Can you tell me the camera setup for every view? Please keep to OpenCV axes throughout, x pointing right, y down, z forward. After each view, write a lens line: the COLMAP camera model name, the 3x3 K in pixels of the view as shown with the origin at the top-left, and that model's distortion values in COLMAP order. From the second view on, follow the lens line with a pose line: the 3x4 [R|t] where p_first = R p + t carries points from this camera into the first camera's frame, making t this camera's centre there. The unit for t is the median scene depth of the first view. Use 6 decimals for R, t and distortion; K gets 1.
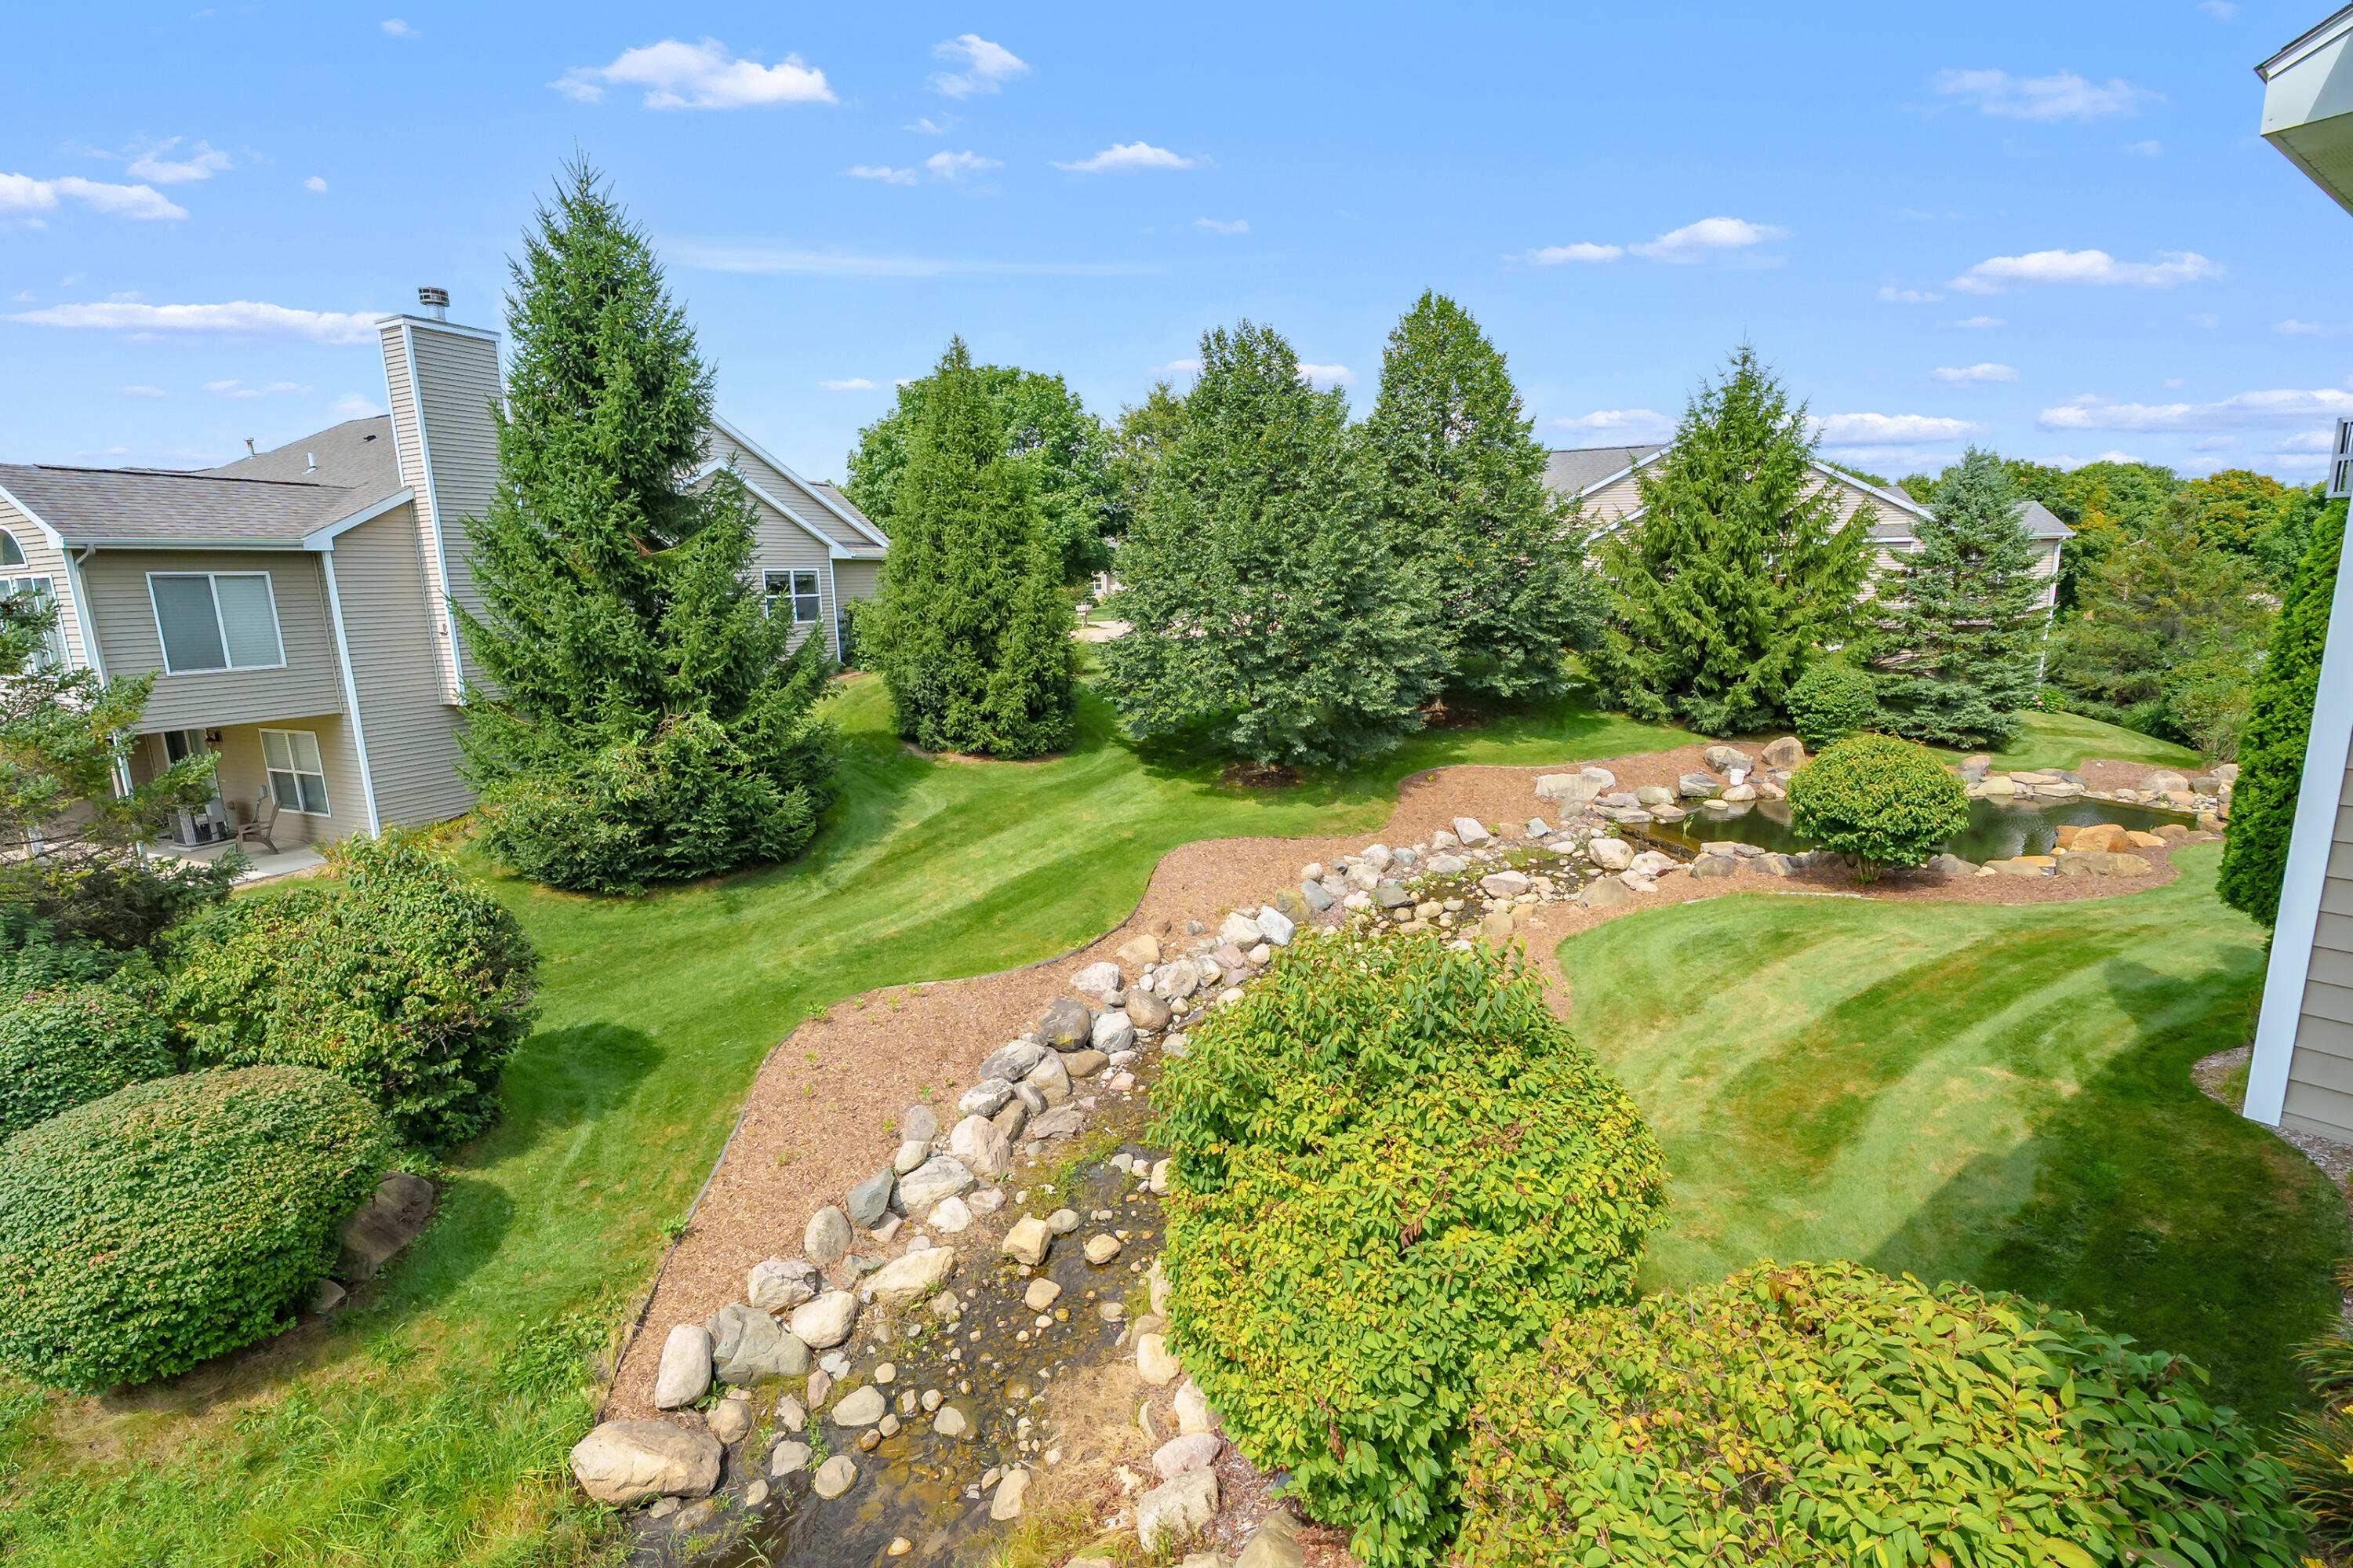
lens RADIAL K [[1080.6, 0, 1200.5], [0, 1080.6, 774.1], [0, 0, 1]] dist [-0.001660, 0.000206]
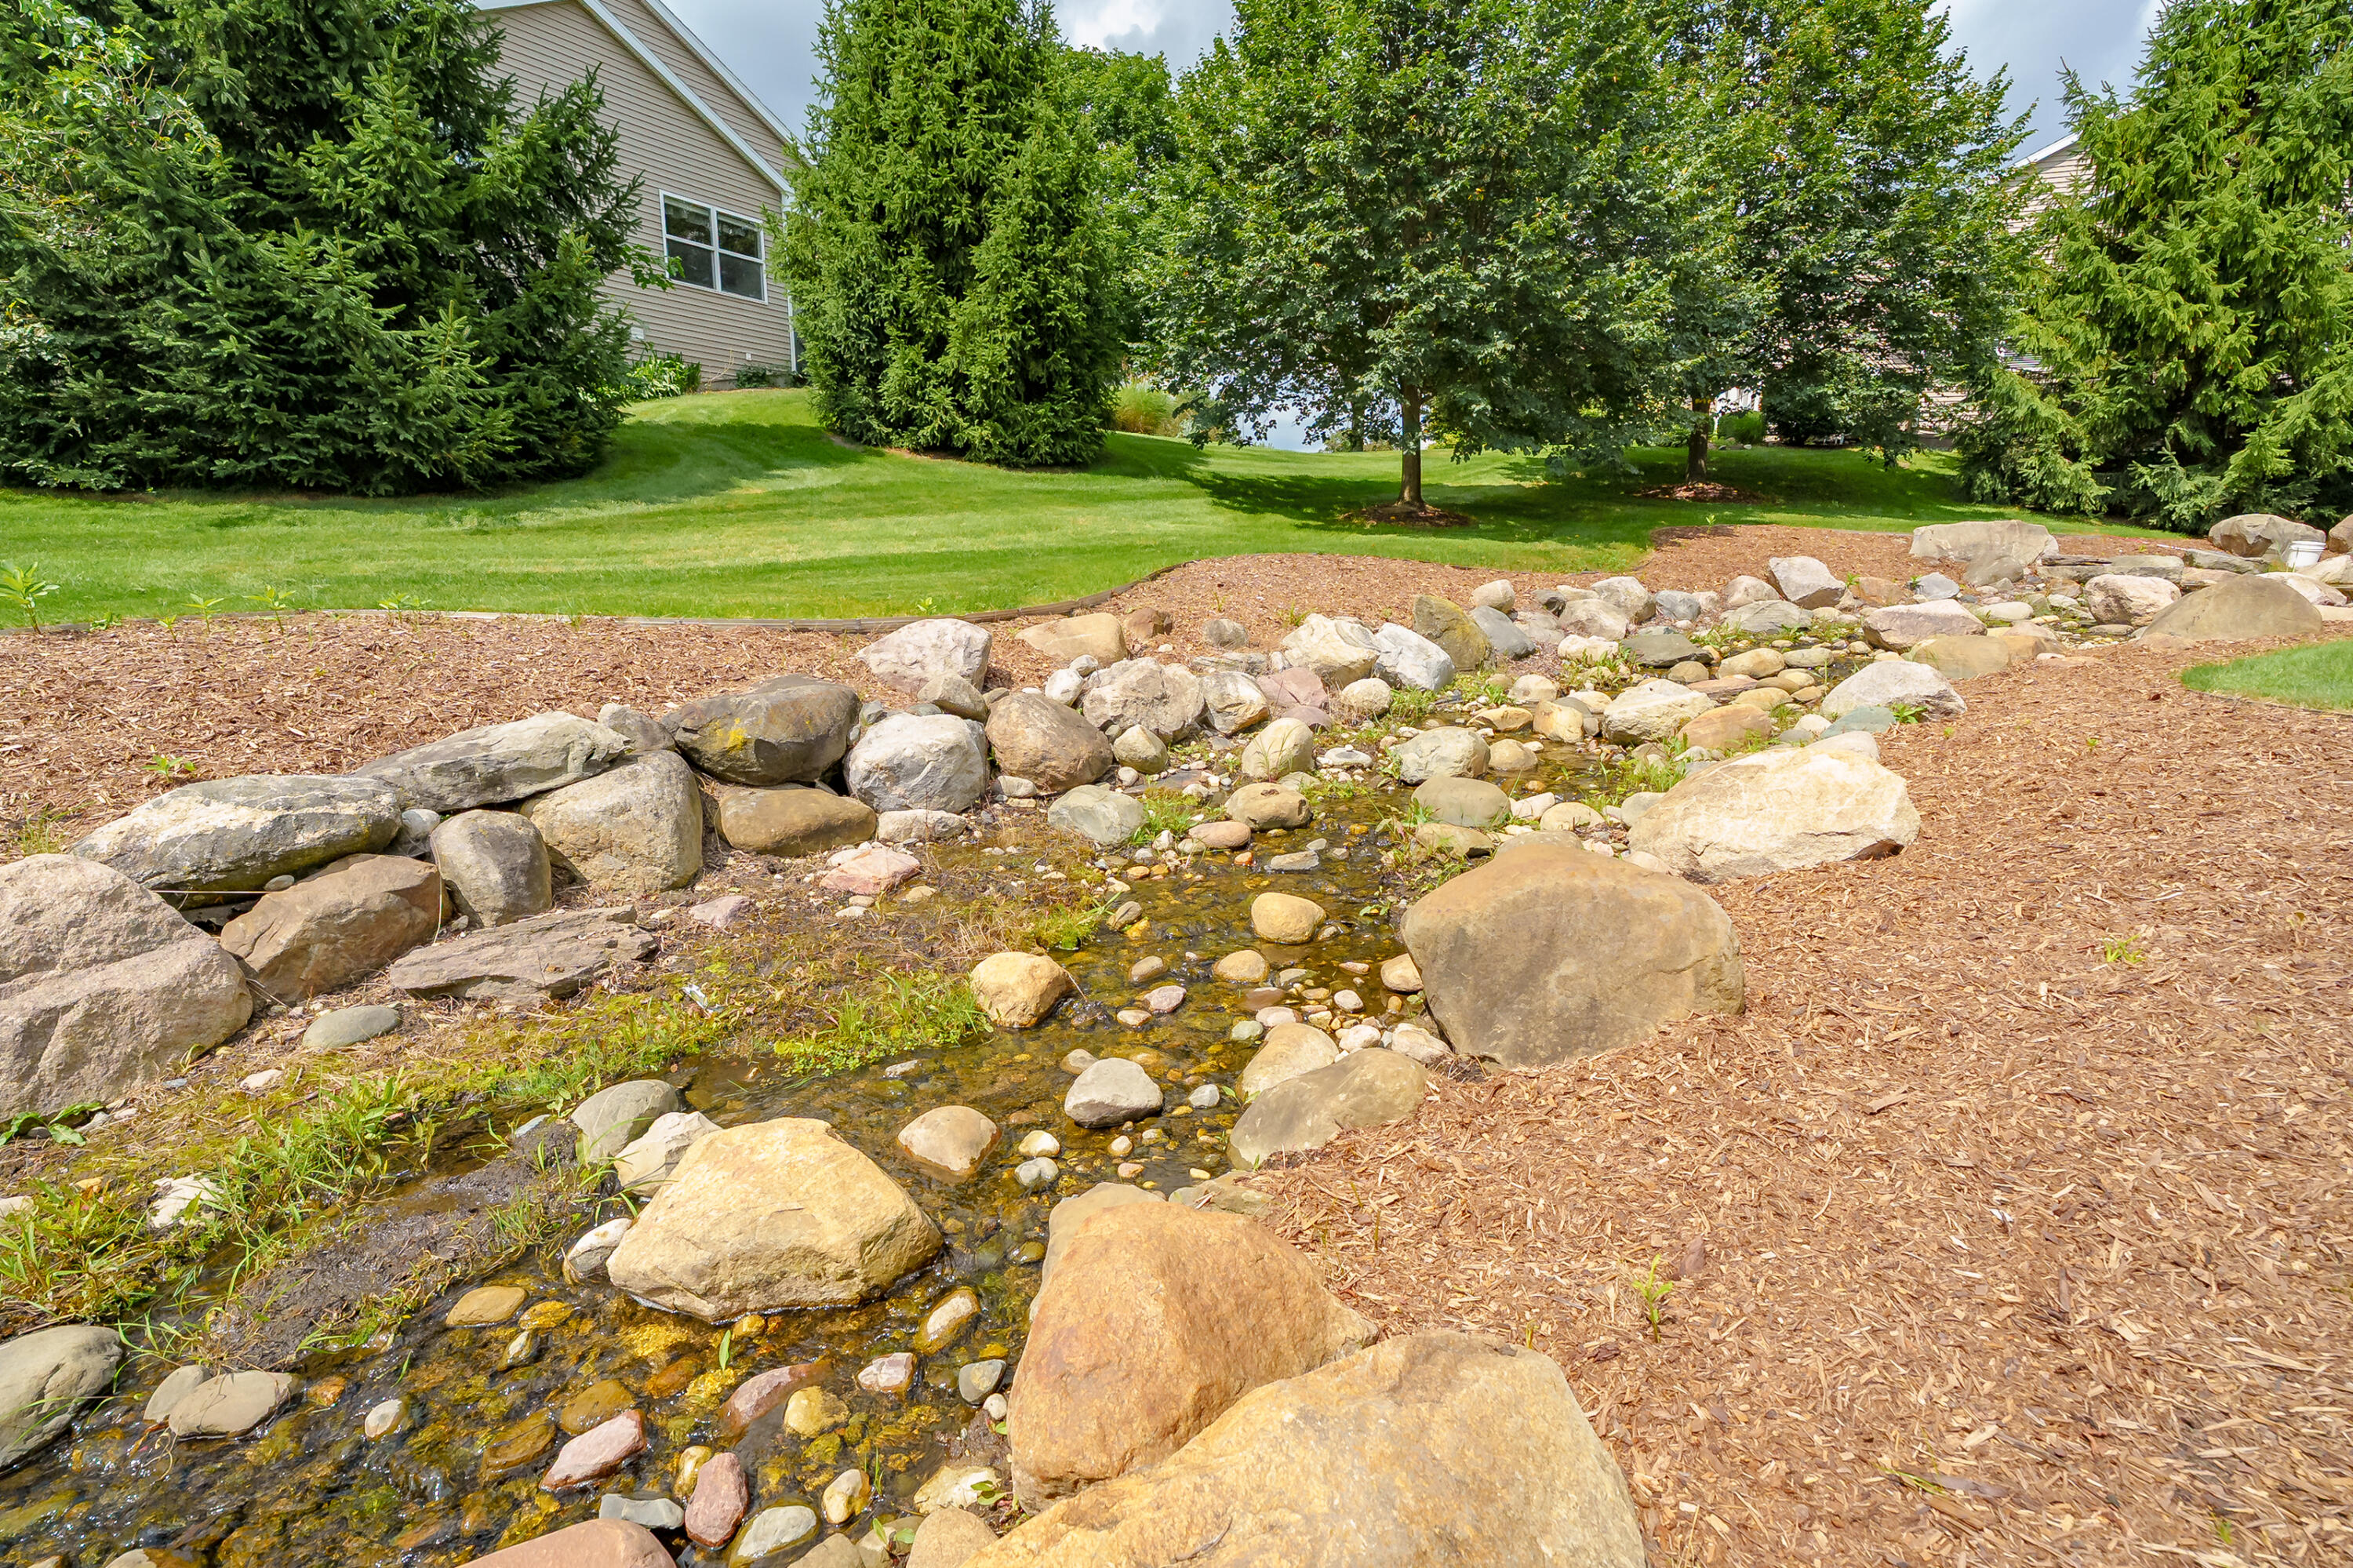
lens RADIAL K [[1080.6, 0, 1200.5], [0, 1080.6, 774.1], [0, 0, 1]] dist [-0.001660, 0.000206]
pose [[0.988485, 0.063707, -0.137255, 0.048775], [-0.062010, 0.997937, 0.016611, 0.189100], [0.138030, -0.007908, 0.990397, 0.541874]]
